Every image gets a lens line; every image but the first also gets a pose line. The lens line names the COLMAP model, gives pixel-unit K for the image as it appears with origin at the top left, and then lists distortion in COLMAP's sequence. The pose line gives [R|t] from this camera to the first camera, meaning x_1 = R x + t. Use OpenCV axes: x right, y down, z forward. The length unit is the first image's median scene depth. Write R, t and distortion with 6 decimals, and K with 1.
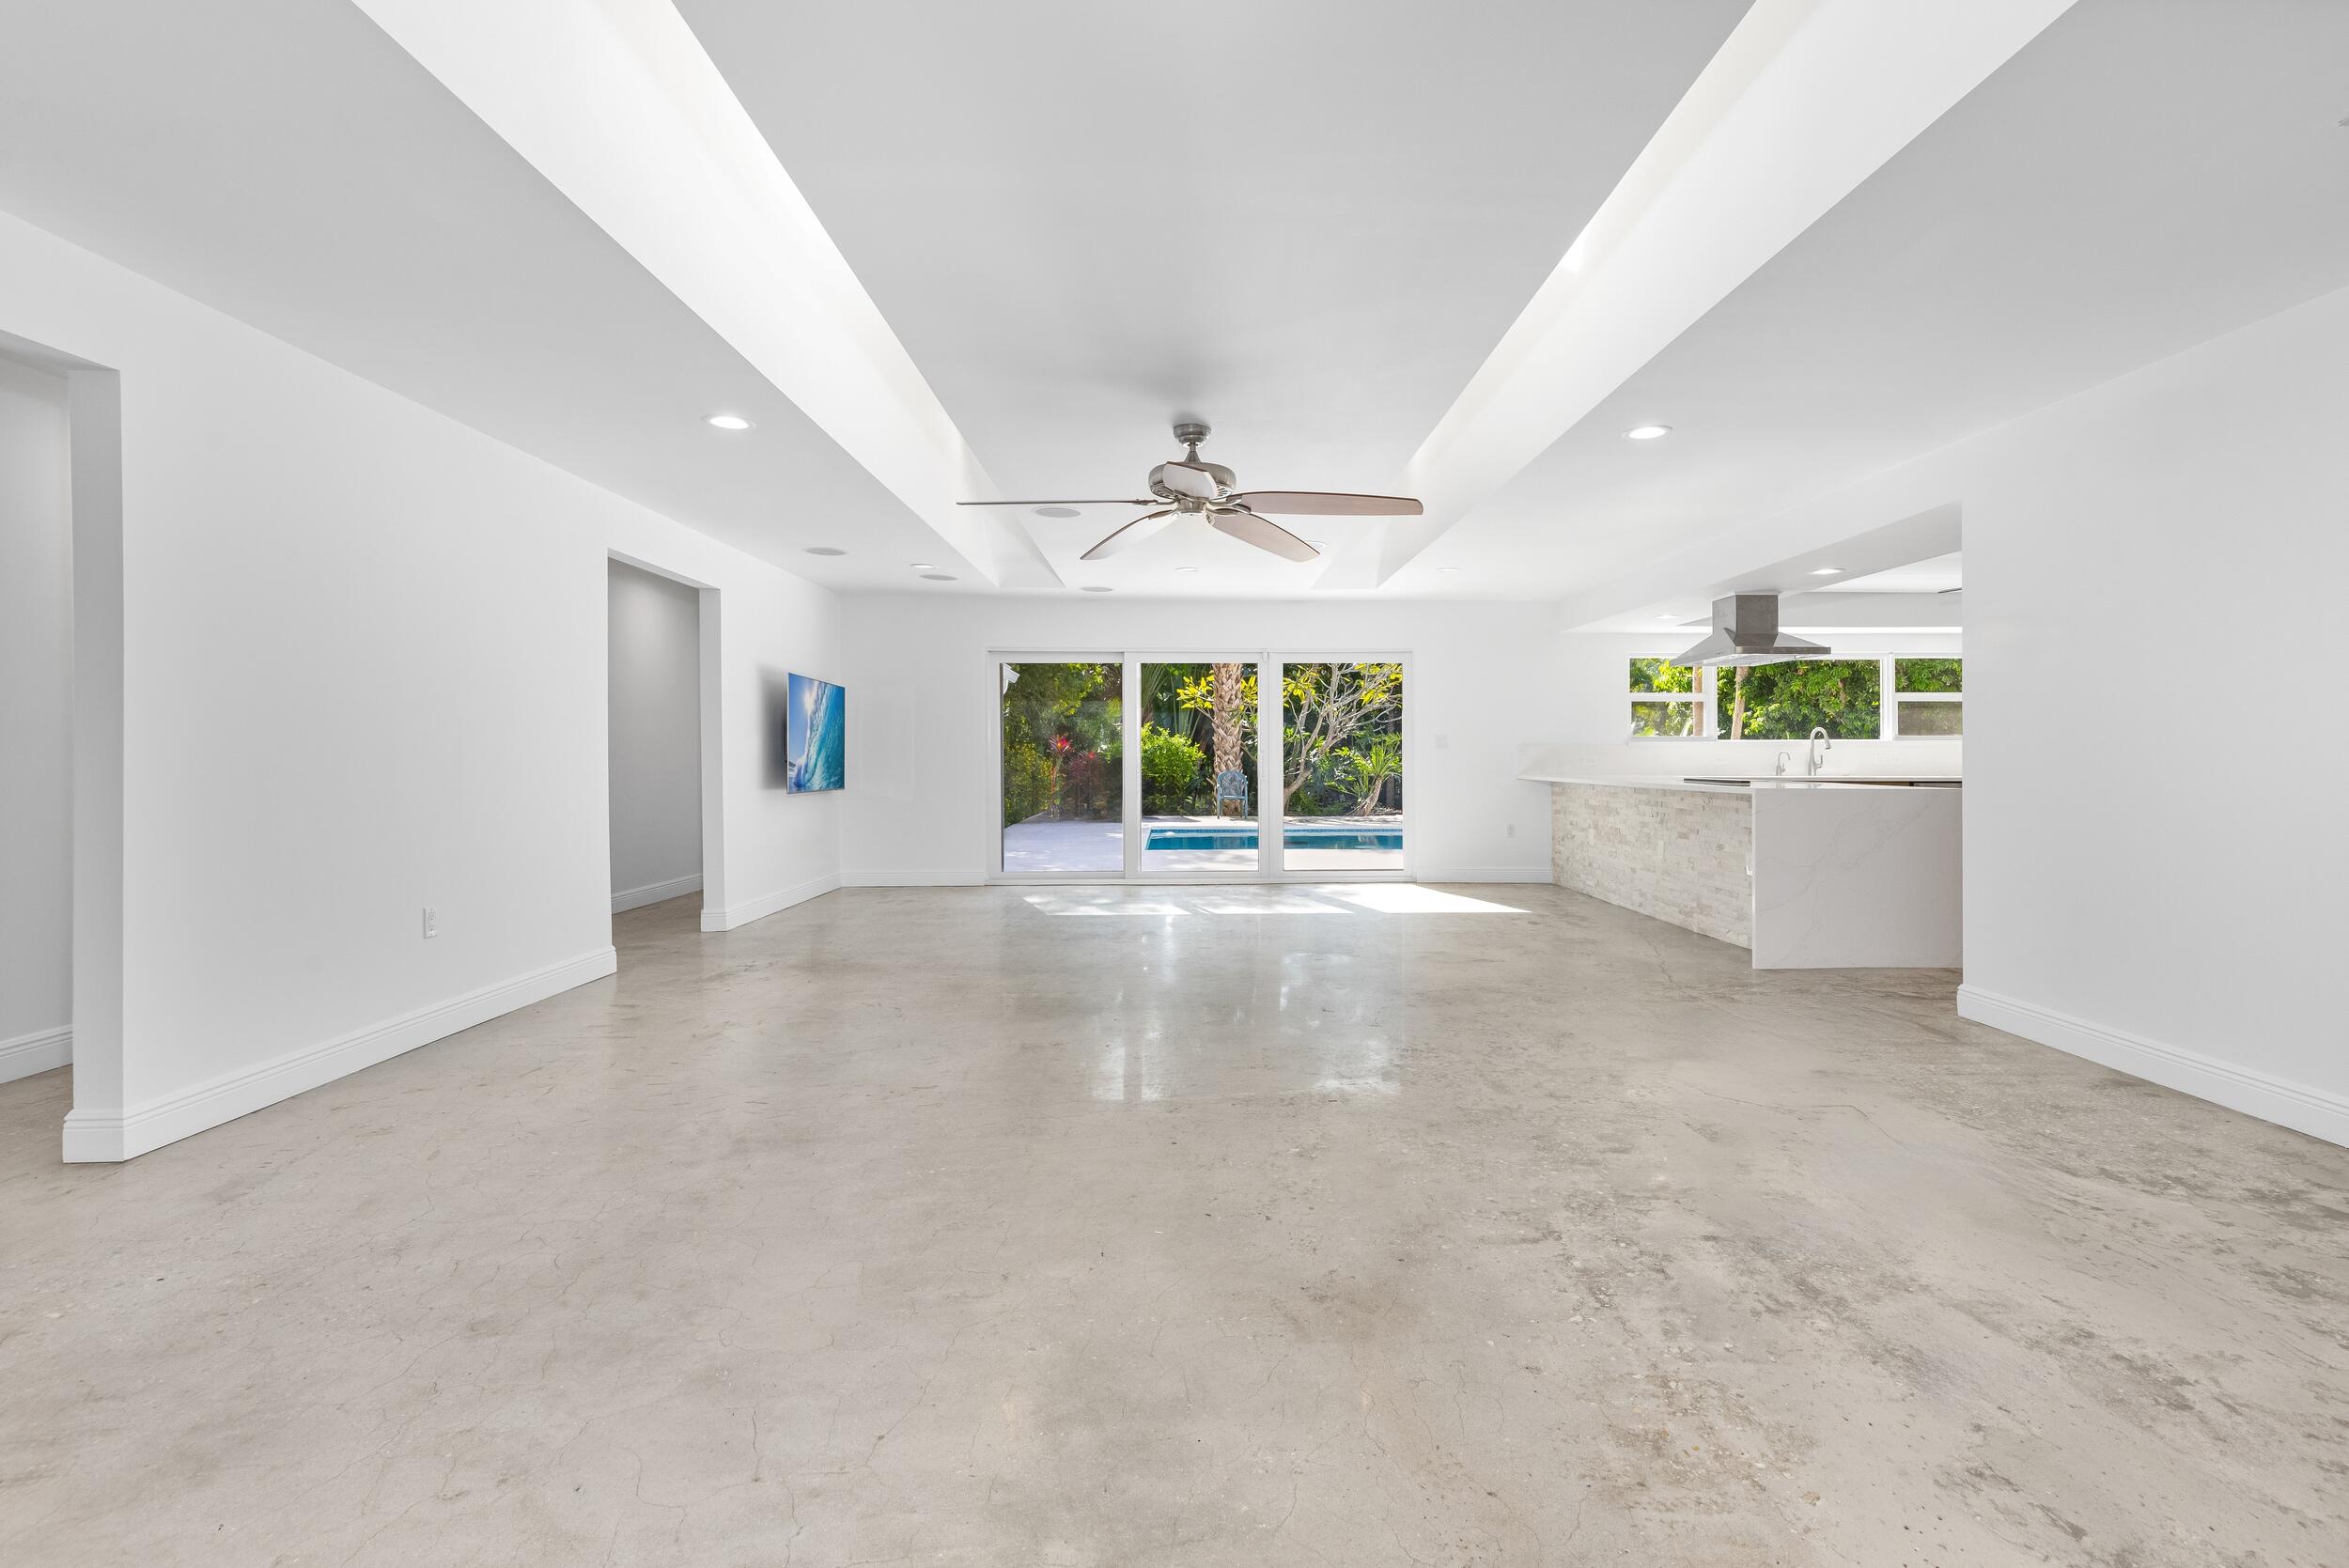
lens RADIAL K [[1103.3, 0, 1217.1], [0, 1103.3, 754.5], [0, 0, 1]] dist [-0.002376, -0.000179]
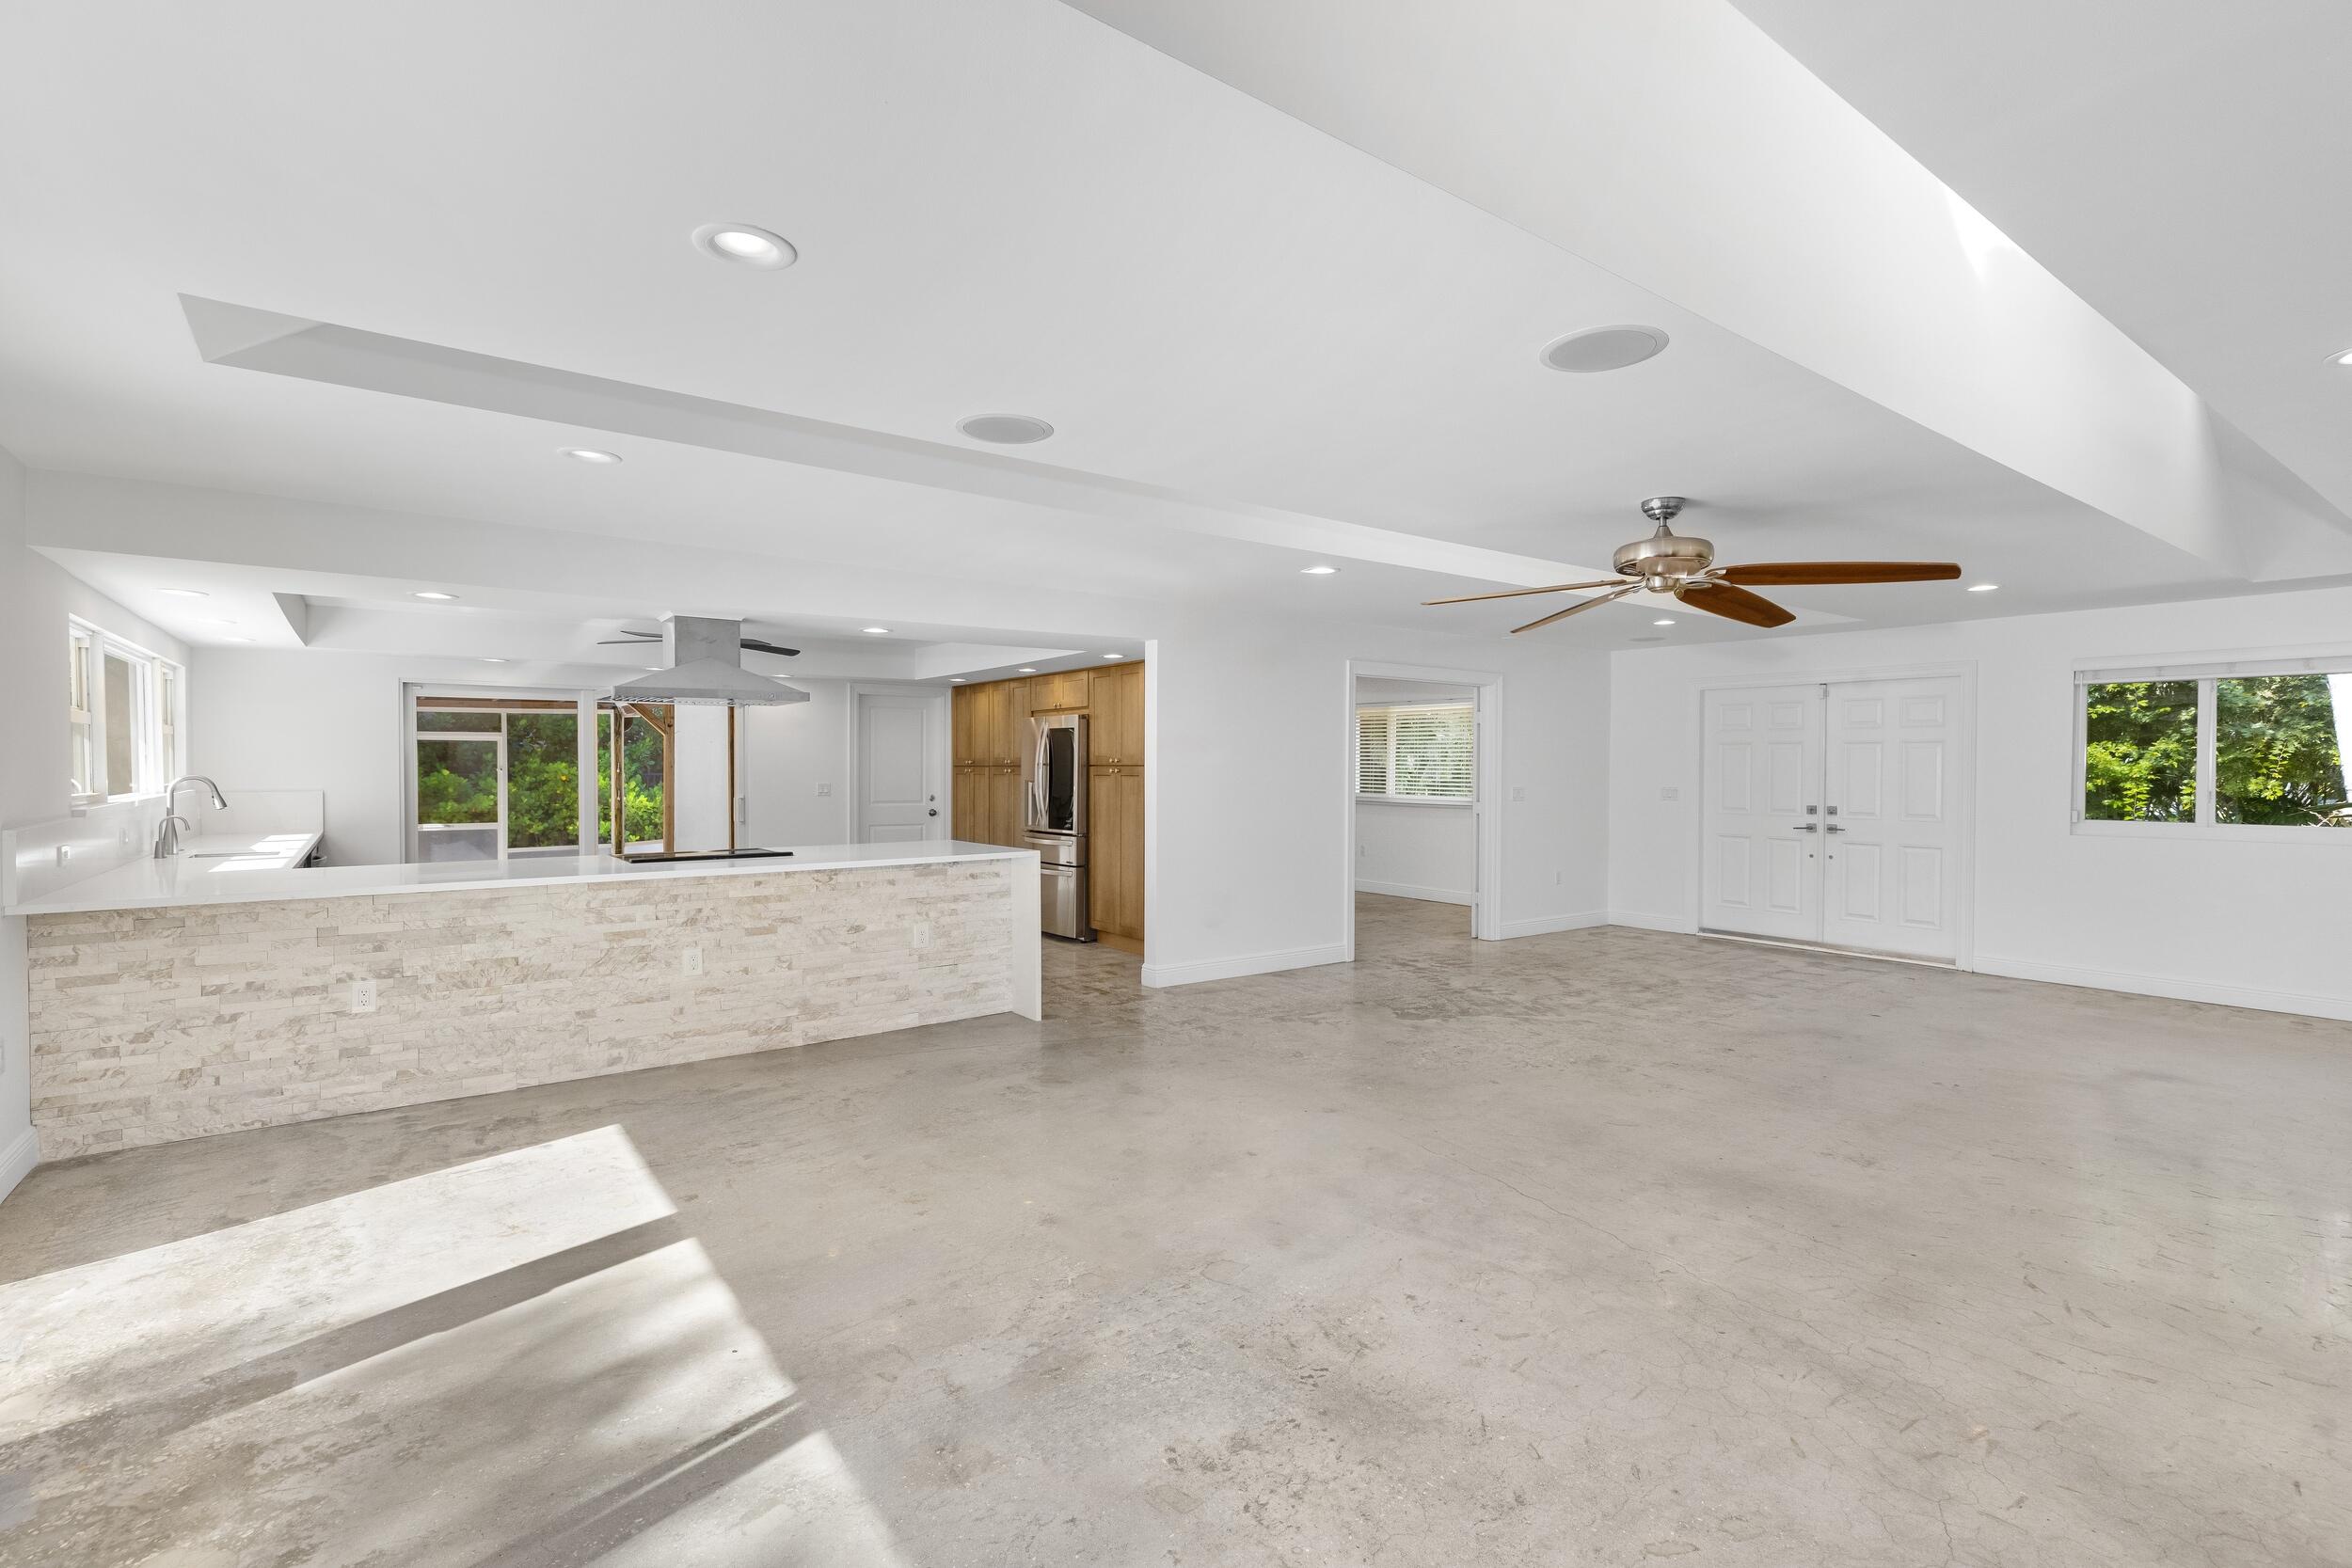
lens RADIAL K [[1064.1, 0, 1189.2], [0, 1064.1, 774.0], [0, 0, 1]] dist [0.008292, -0.000115]
pose [[-0.566870, -0.008480, 0.823764, -0.287303], [-0.002897, 0.999961, 0.008300, -0.034277], [-0.823802, 0.002318, -0.566873, 0.964806]]
